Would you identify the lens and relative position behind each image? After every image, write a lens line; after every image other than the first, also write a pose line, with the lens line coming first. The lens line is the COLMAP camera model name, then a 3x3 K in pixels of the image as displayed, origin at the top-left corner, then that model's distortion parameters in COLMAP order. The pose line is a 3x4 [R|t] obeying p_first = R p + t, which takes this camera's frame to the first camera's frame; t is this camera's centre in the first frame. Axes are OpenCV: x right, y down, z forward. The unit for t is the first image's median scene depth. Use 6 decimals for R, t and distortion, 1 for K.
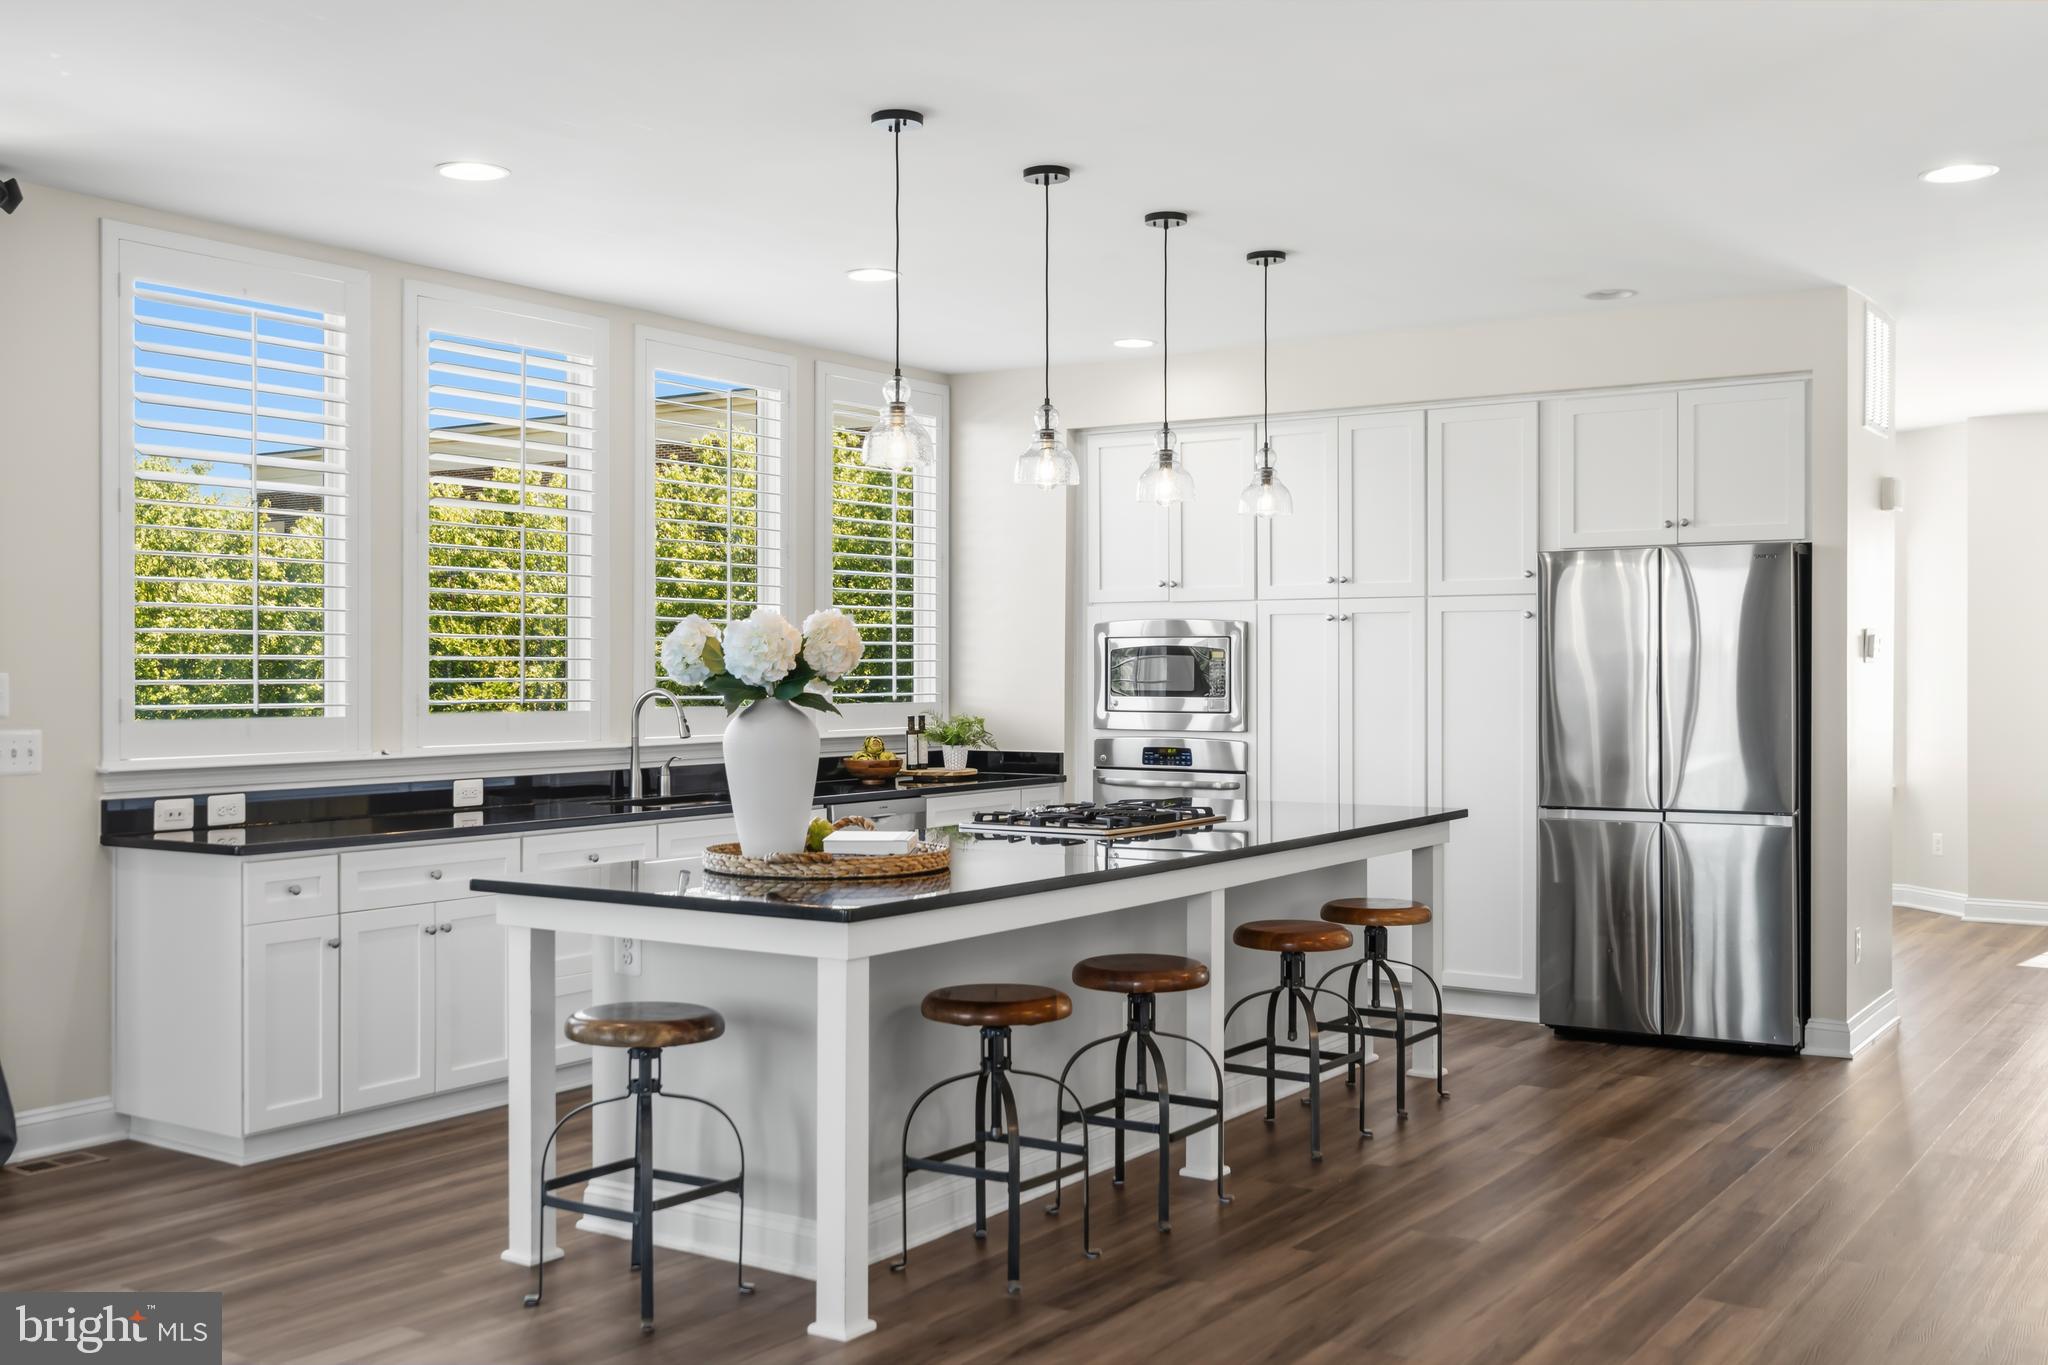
lens RADIAL K [[2042.1, 0, 1007.4], [0, 2042.1, 688.4], [0, 0, 1]] dist [0.011378, 0.000000]
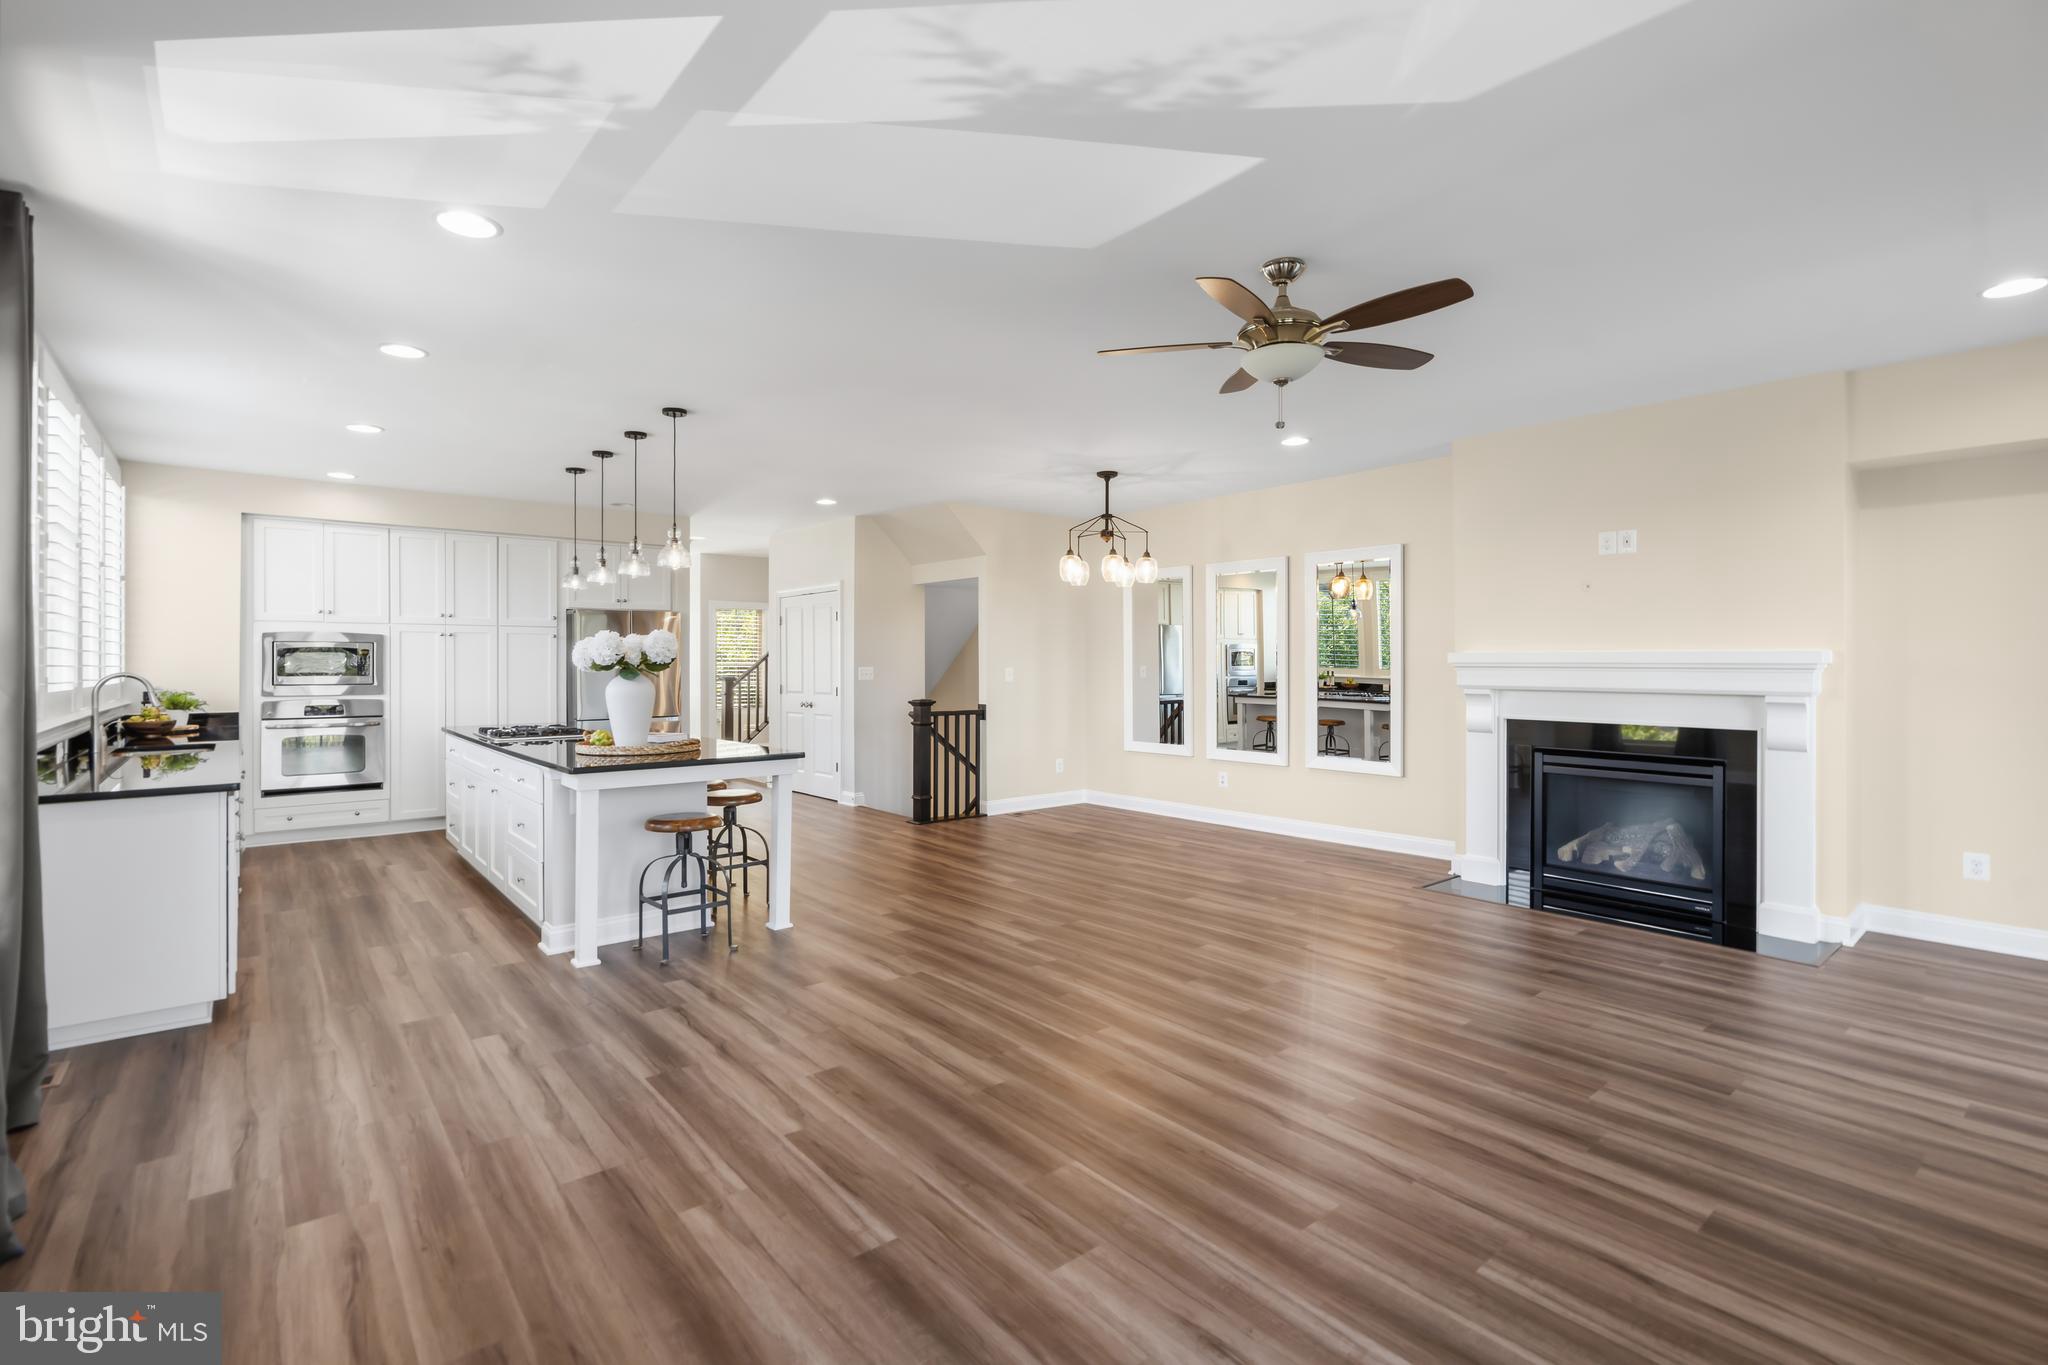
lens RADIAL K [[945.8, 0, 1013.4], [0, 945.8, 663.6], [0, 0, 1]] dist [-0.006997, 0.004244]
pose [[0.281161, -0.000373, 0.959661, -0.656800], [0.010289, 0.999944, -0.002625, 0.002221], [-0.959606, 0.010612, 0.281149, 0.250814]]
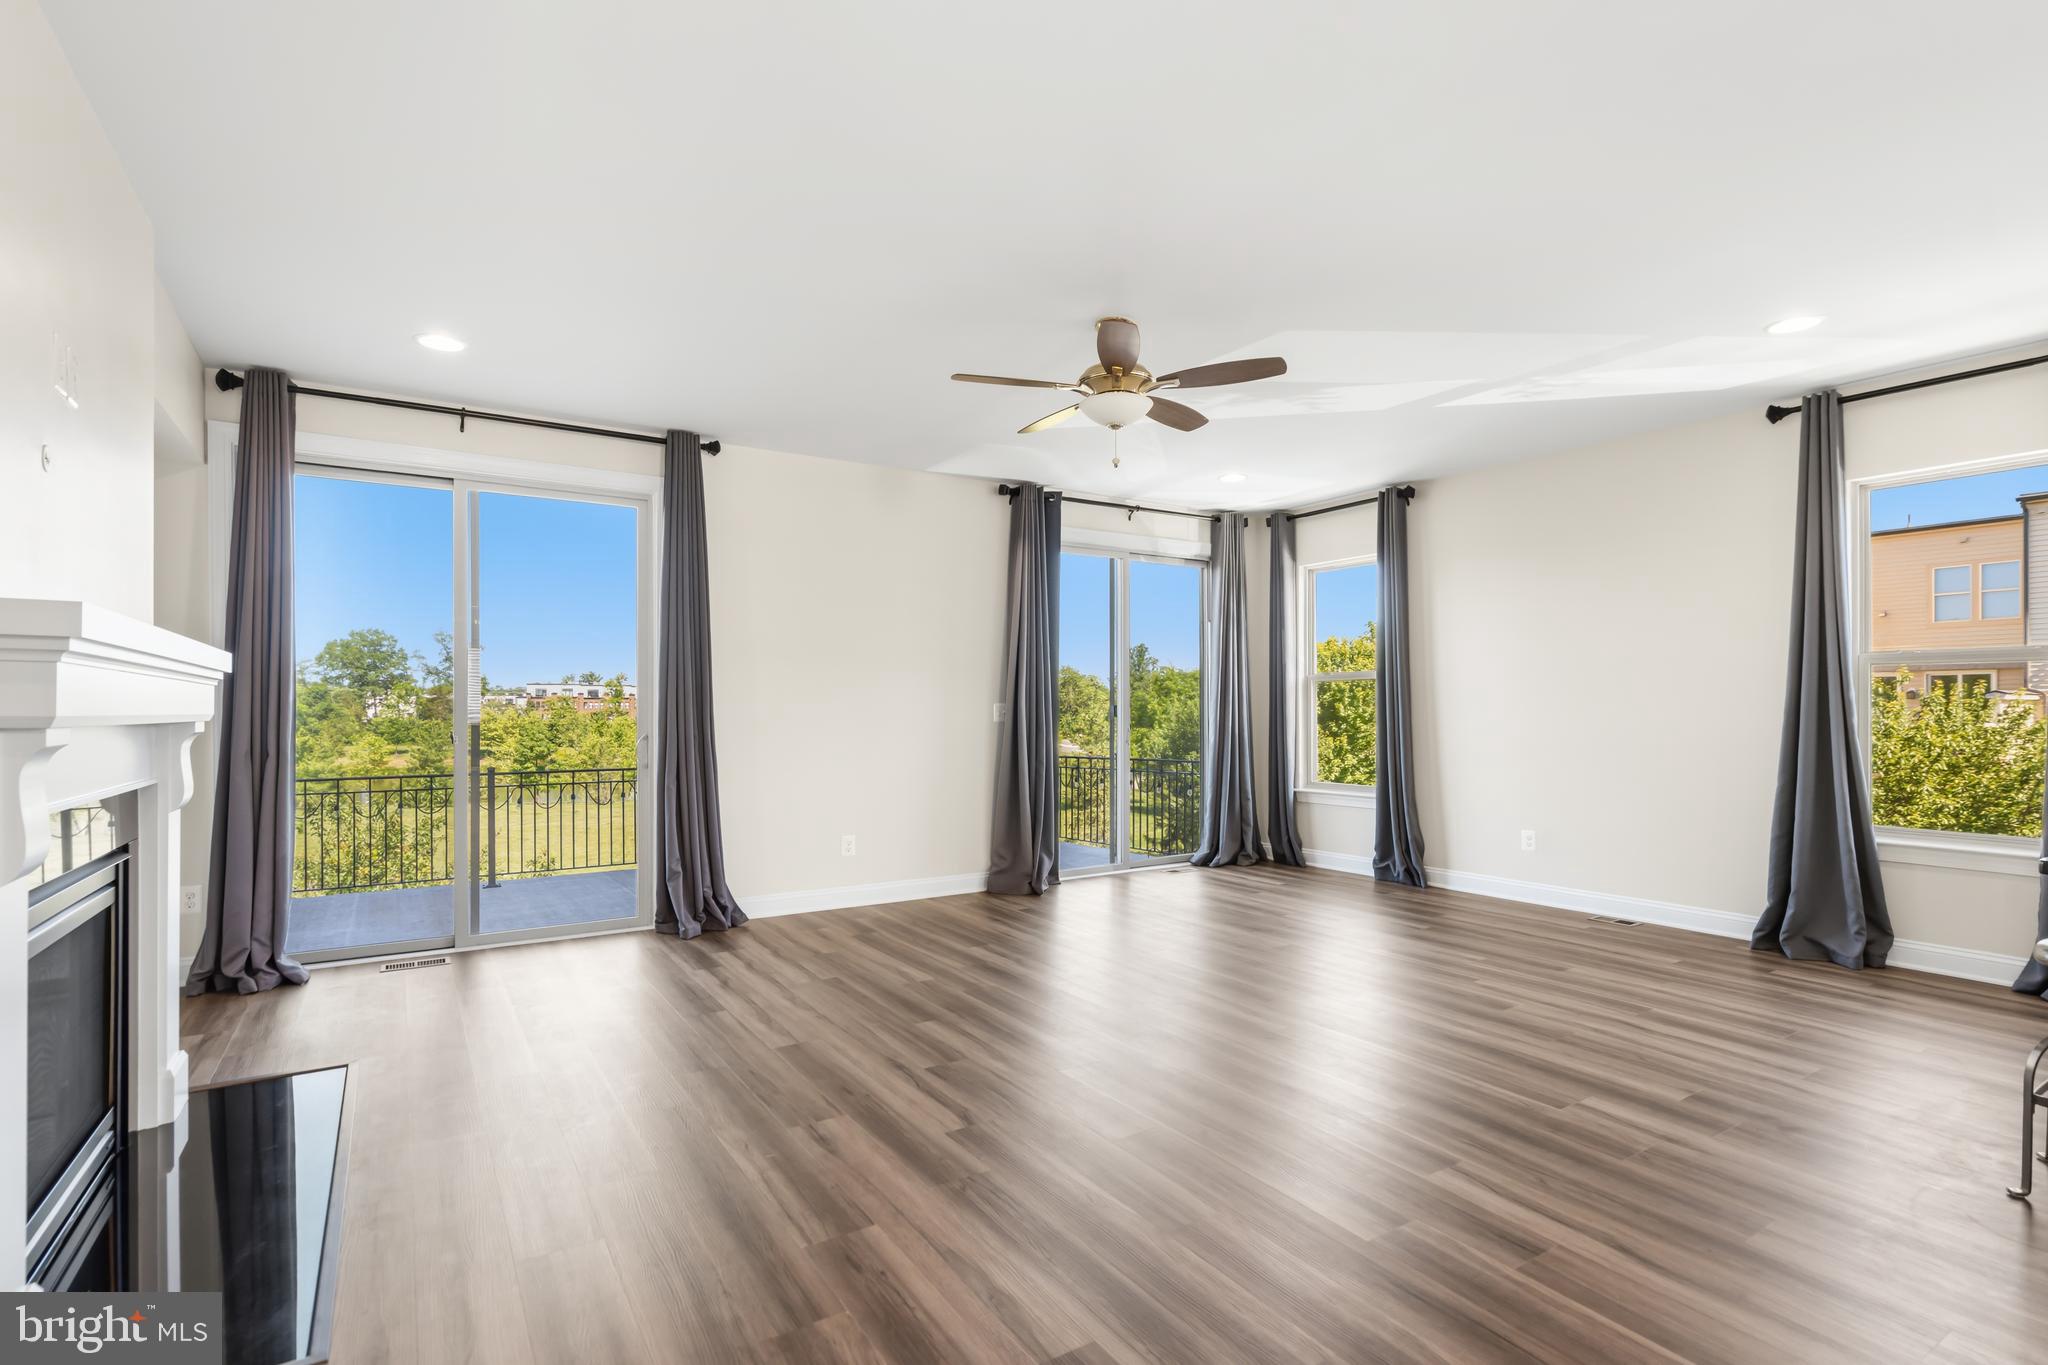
lens RADIAL K [[945.8, 0, 1006.5], [0, 945.8, 718.3], [0, 0, 1]] dist [-0.006997, 0.004244]
pose [[-0.404769, 0.012499, -0.914334, 0.339381], [-0.004617, 0.999866, 0.015712, 0.017011], [0.914407, 0.010581, -0.404657, 0.413294]]
